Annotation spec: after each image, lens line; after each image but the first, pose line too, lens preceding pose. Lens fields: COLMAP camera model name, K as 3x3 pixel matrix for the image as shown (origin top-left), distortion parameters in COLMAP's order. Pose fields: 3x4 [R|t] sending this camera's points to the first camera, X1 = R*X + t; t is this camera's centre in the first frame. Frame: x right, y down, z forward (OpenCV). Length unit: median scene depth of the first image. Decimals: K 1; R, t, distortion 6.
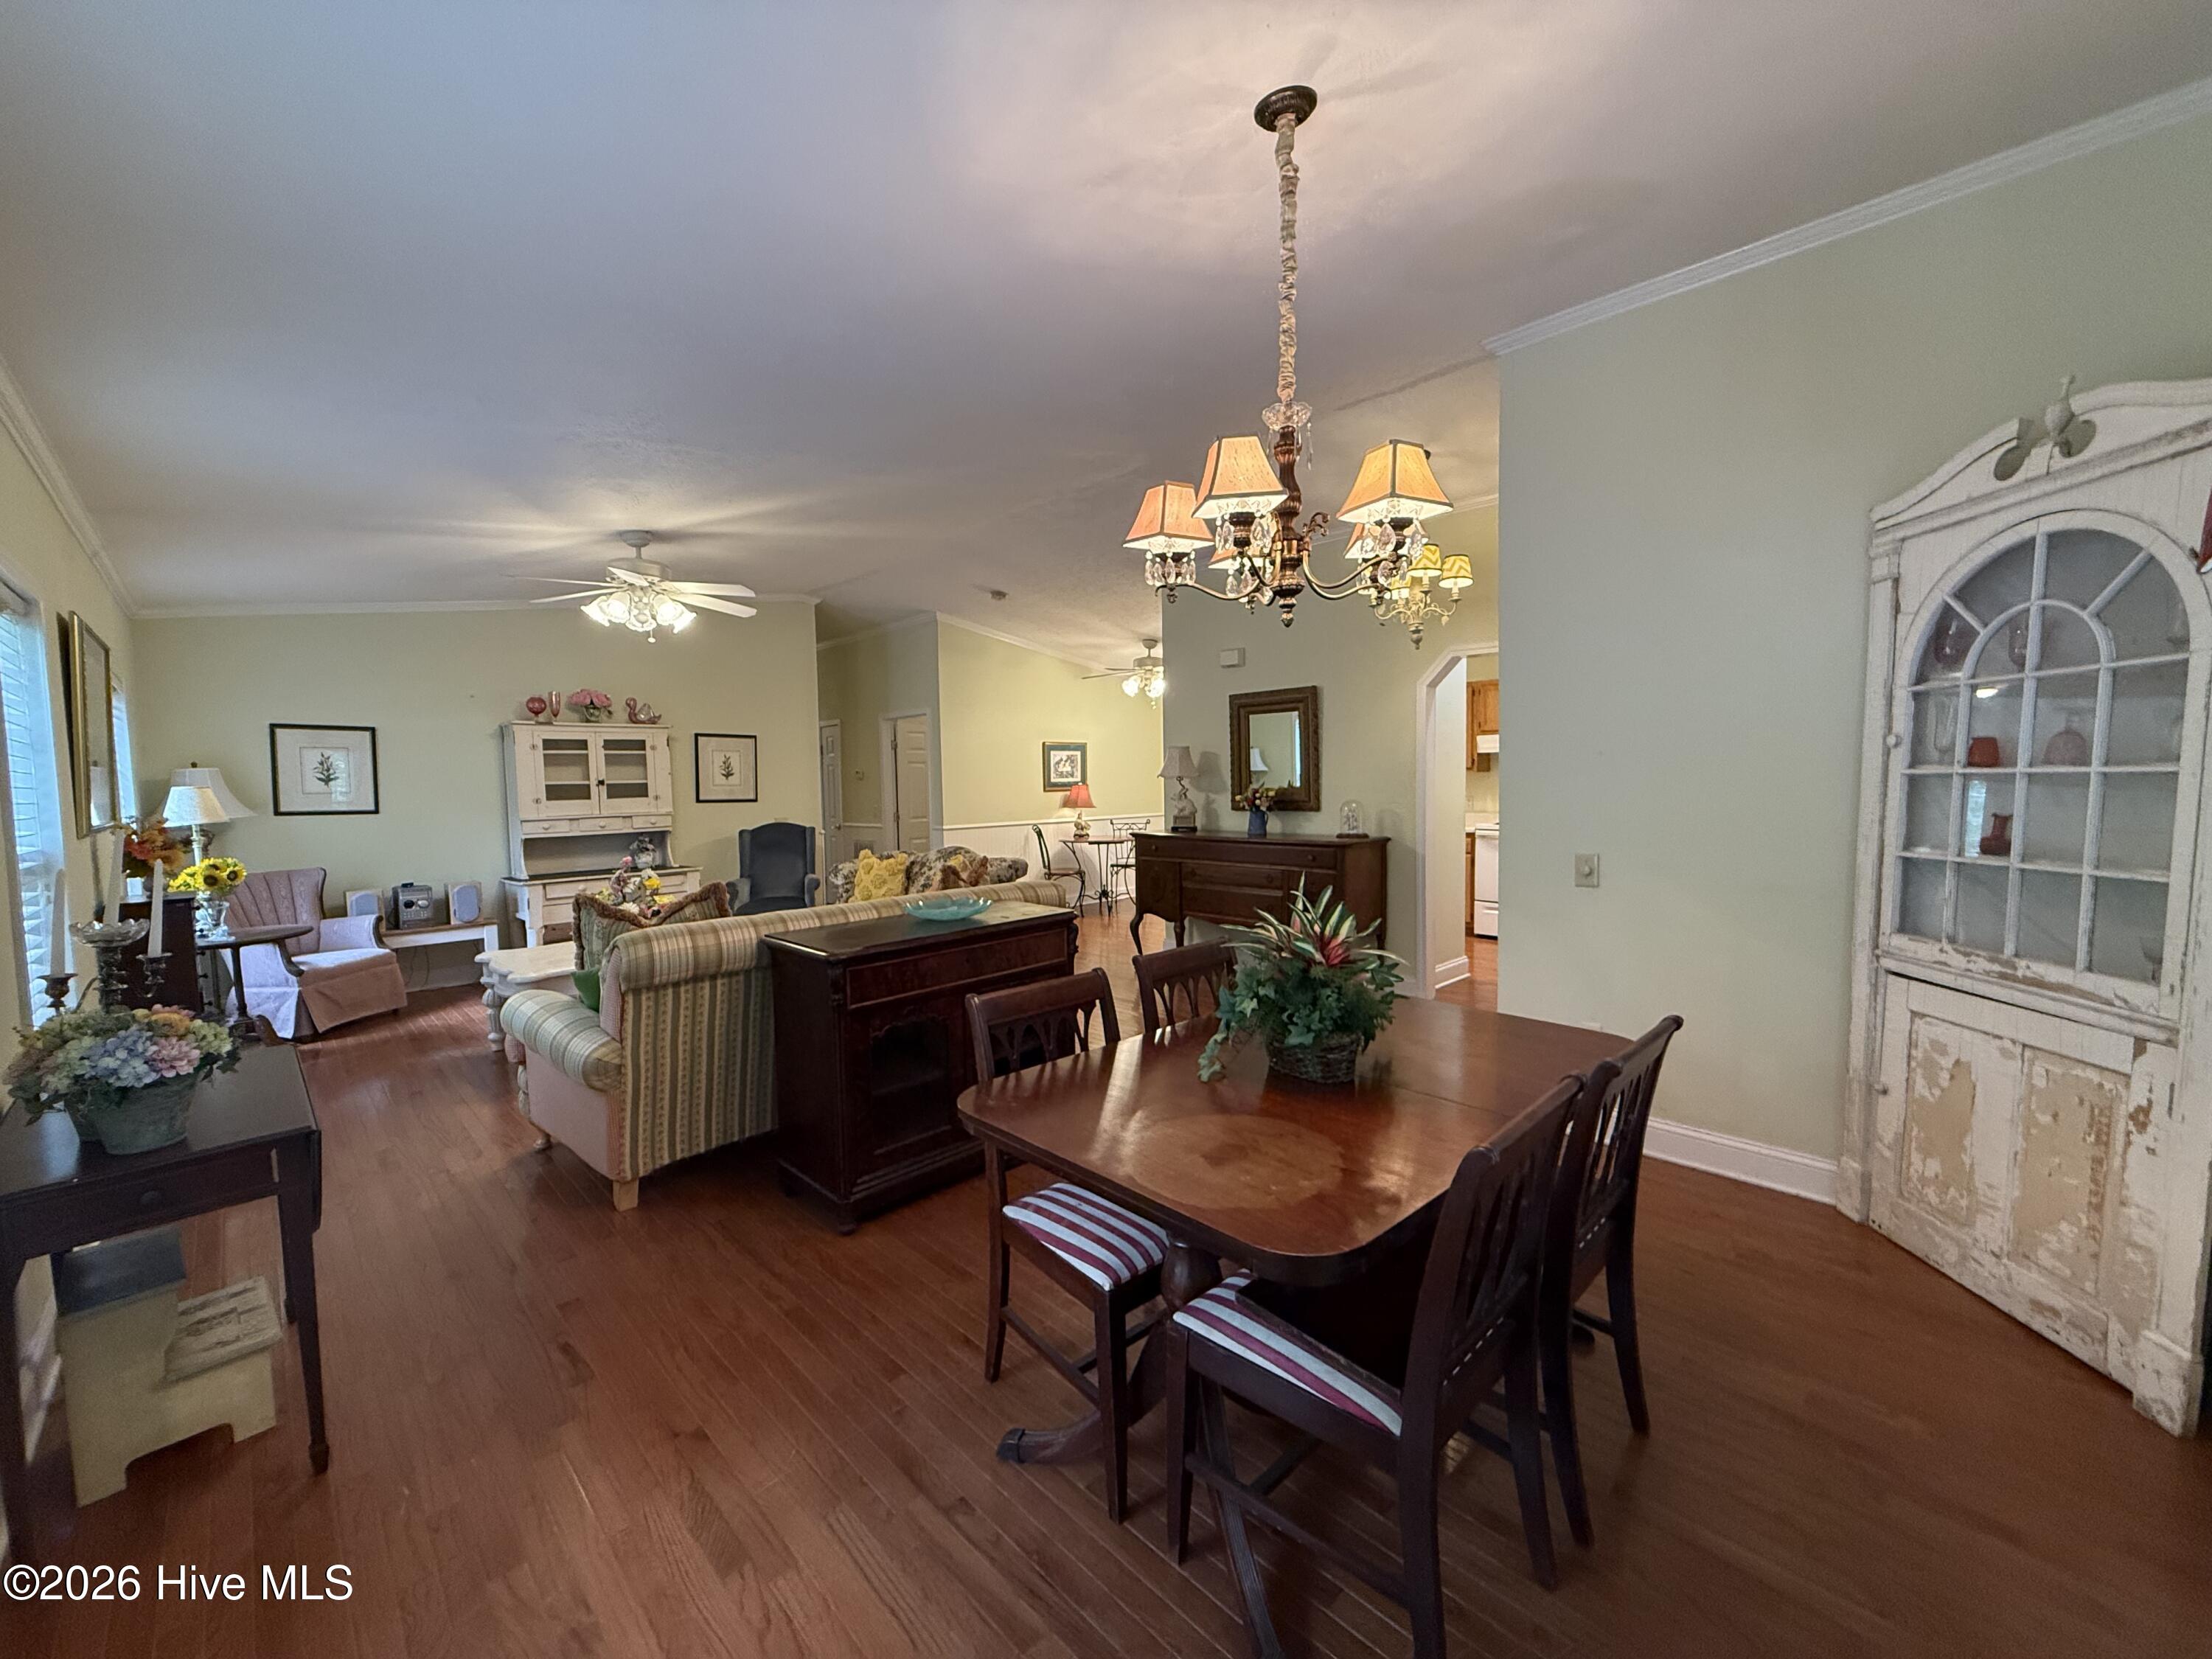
lens RADIAL K [[880.1, 0, 1106.0], [0, 880.1, 829.5], [0, 0, 1]] dist [0.000340, 0.000347]
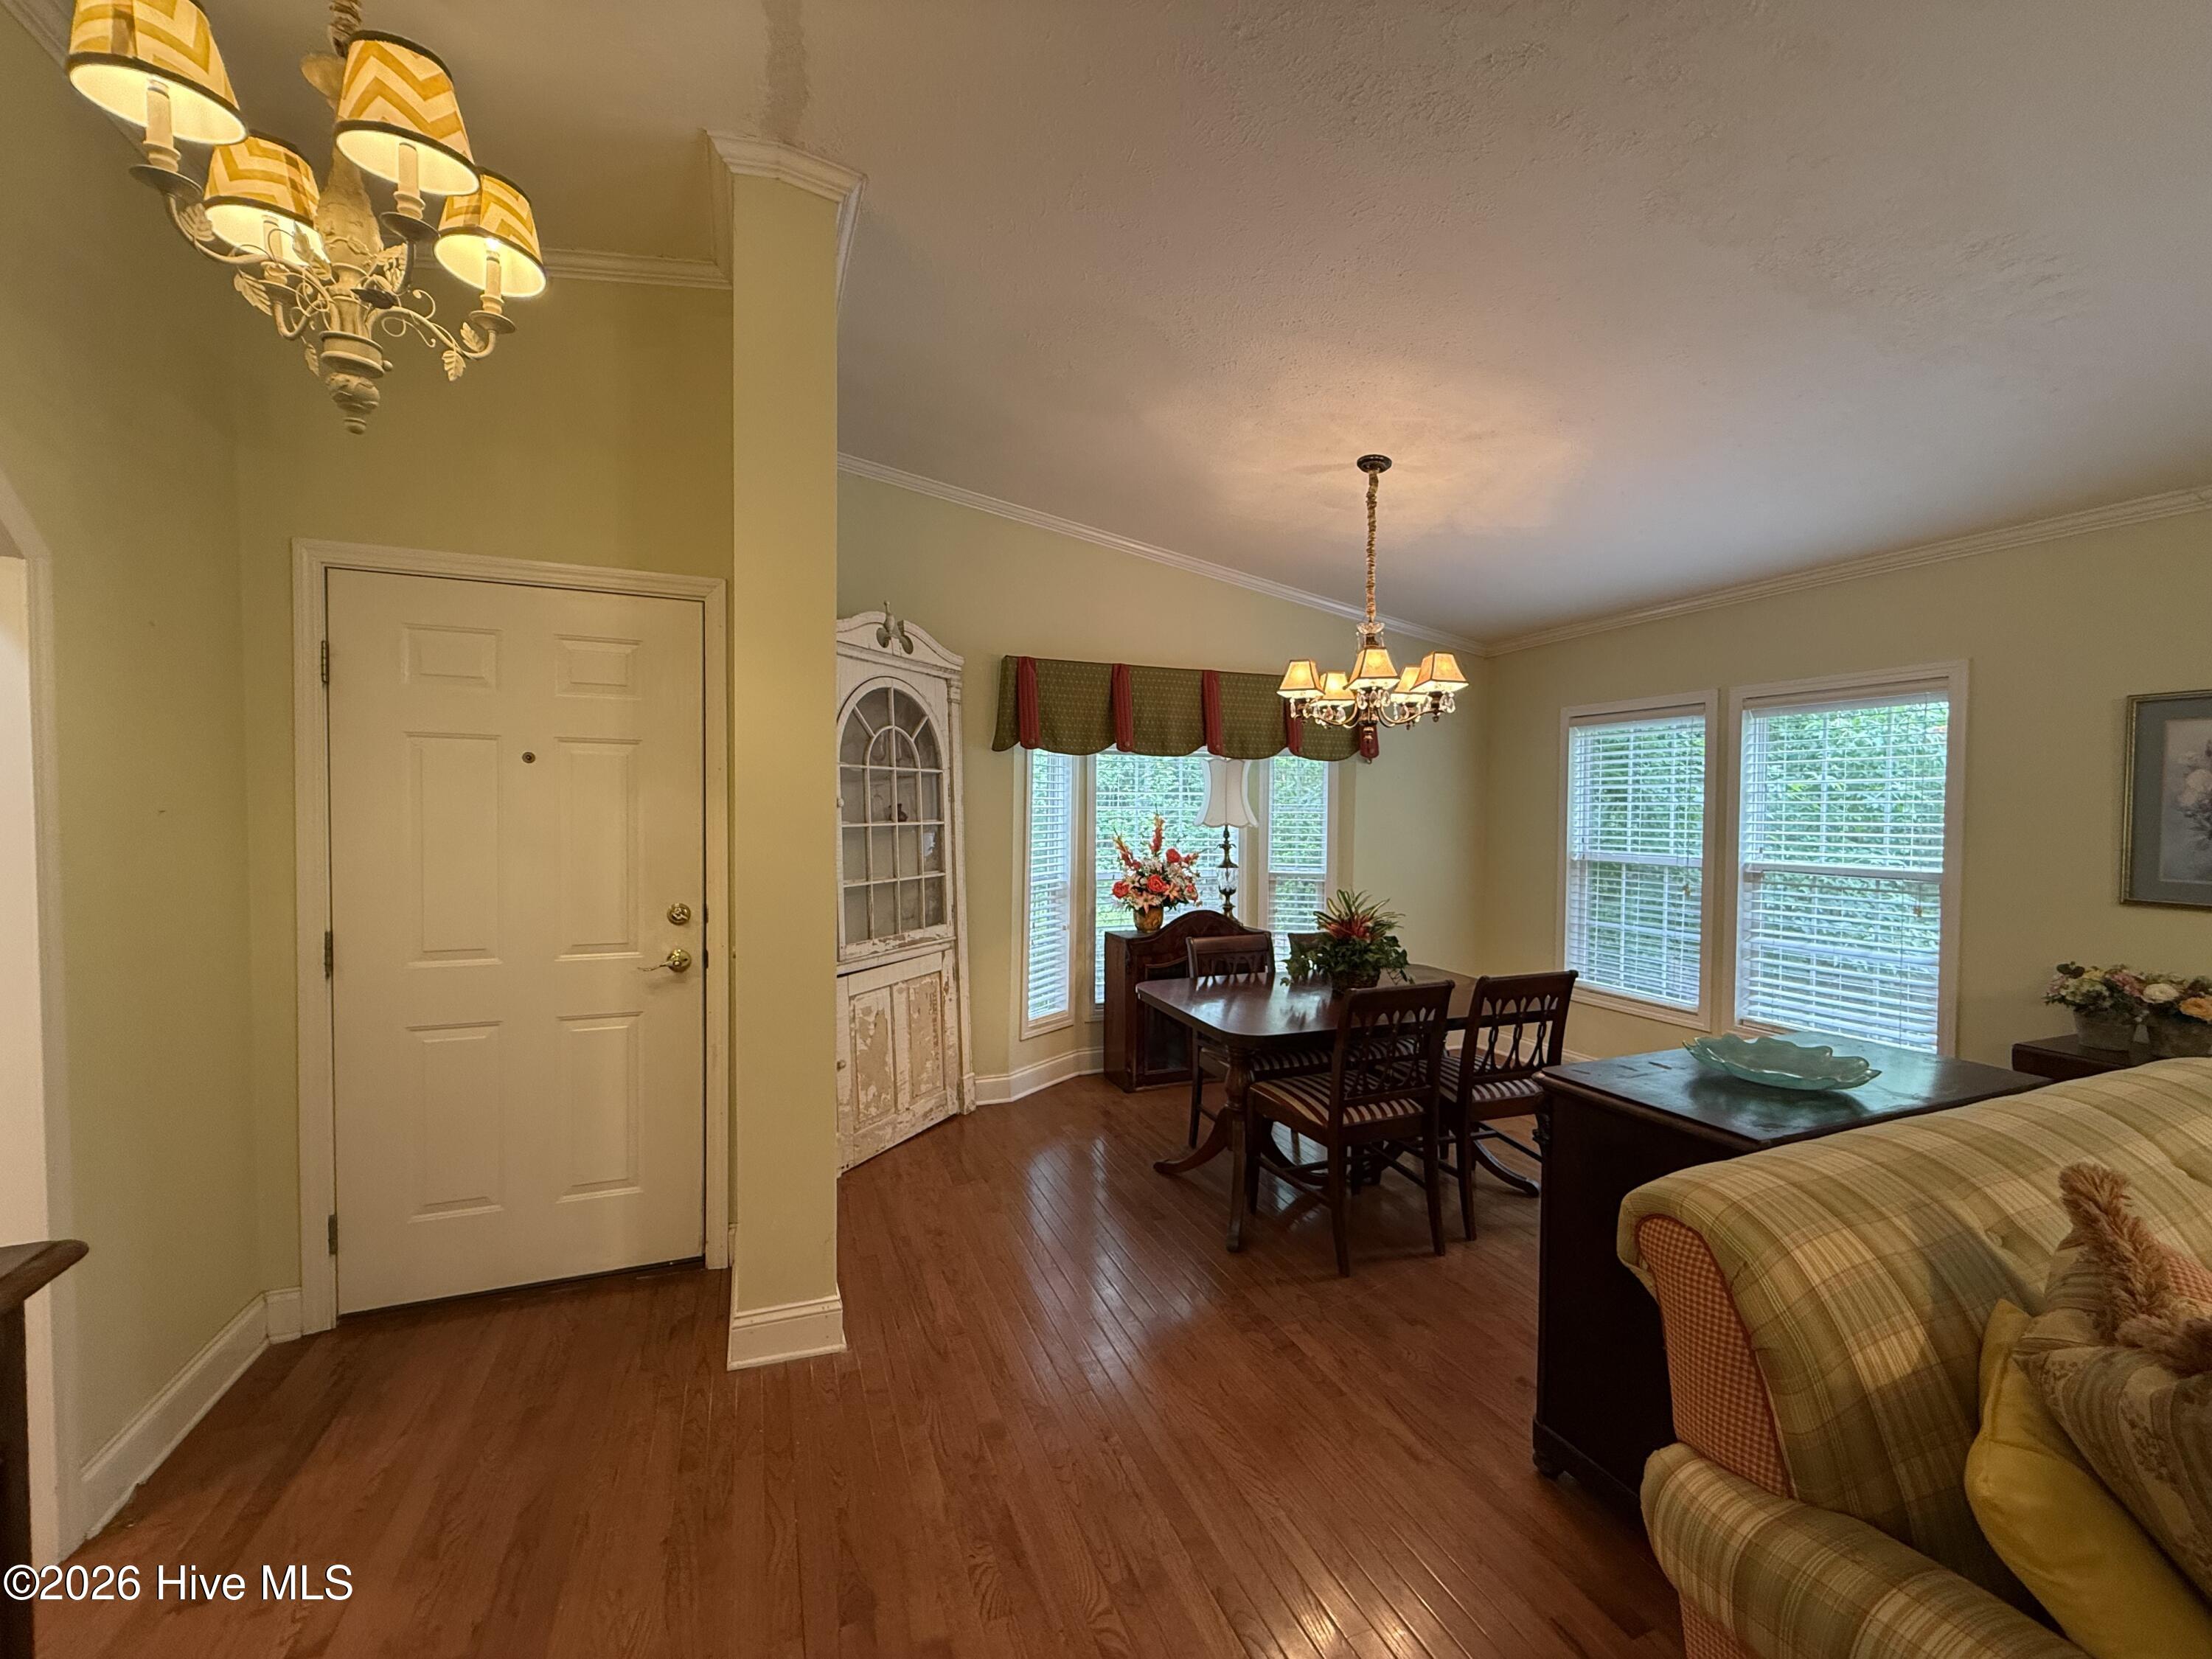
lens RADIAL K [[880.1, 0, 1106.0], [0, 880.1, 829.5], [0, 0, 1]] dist [0.000340, 0.000347]
pose [[-0.921667, -0.003617, 0.387964, 0.000671], [0.028665, 0.996589, 0.077389, -0.035261], [-0.386921, 0.082448, -0.918420, 0.479352]]
